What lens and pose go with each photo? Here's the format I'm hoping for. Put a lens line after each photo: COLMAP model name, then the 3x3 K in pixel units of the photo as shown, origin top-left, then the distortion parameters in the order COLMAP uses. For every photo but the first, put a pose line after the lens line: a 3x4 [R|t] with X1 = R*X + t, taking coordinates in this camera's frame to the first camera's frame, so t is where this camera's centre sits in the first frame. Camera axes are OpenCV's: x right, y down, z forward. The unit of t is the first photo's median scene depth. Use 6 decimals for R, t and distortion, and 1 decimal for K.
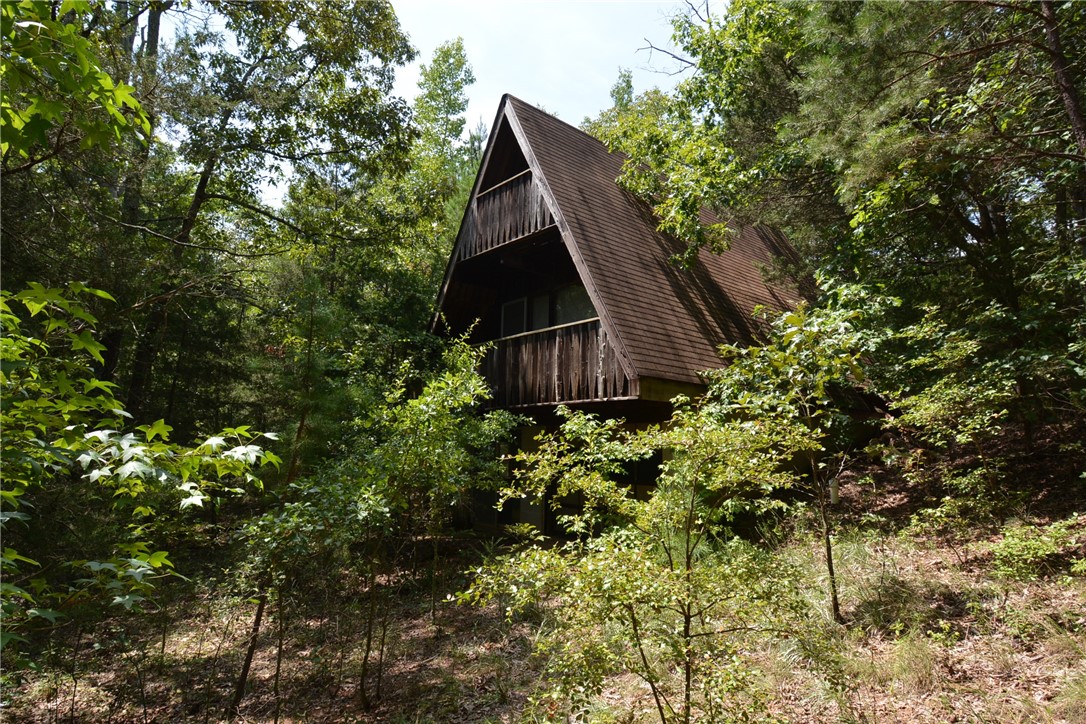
lens RADIAL K [[606.2, 0, 539.2], [0, 606.2, 360.4], [0, 0, 1]] dist [0.027592, -0.040936]
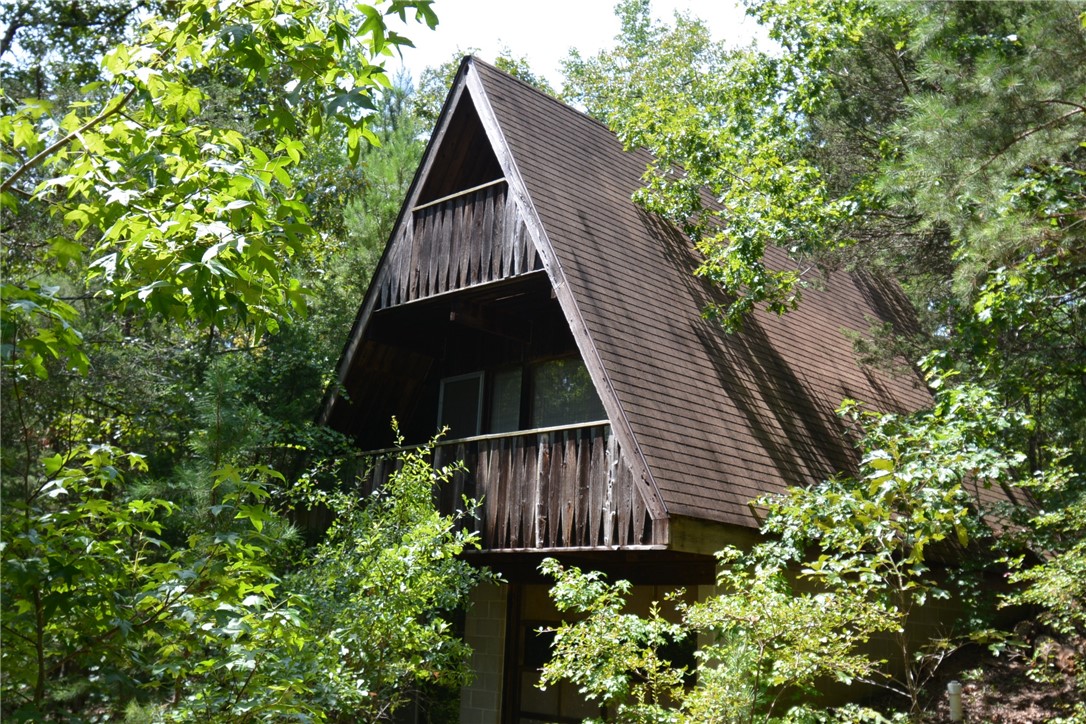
lens RADIAL K [[1160.2, 0, 543.0], [0, 1160.2, 362.0], [0, 0, 1]] dist [0.023304, -0.009068]
pose [[0.995734, 0.047309, 0.079218, -0.073137], [-0.041041, 0.996033, -0.078955, -0.031296], [-0.082639, 0.075367, 0.993726, -0.237424]]
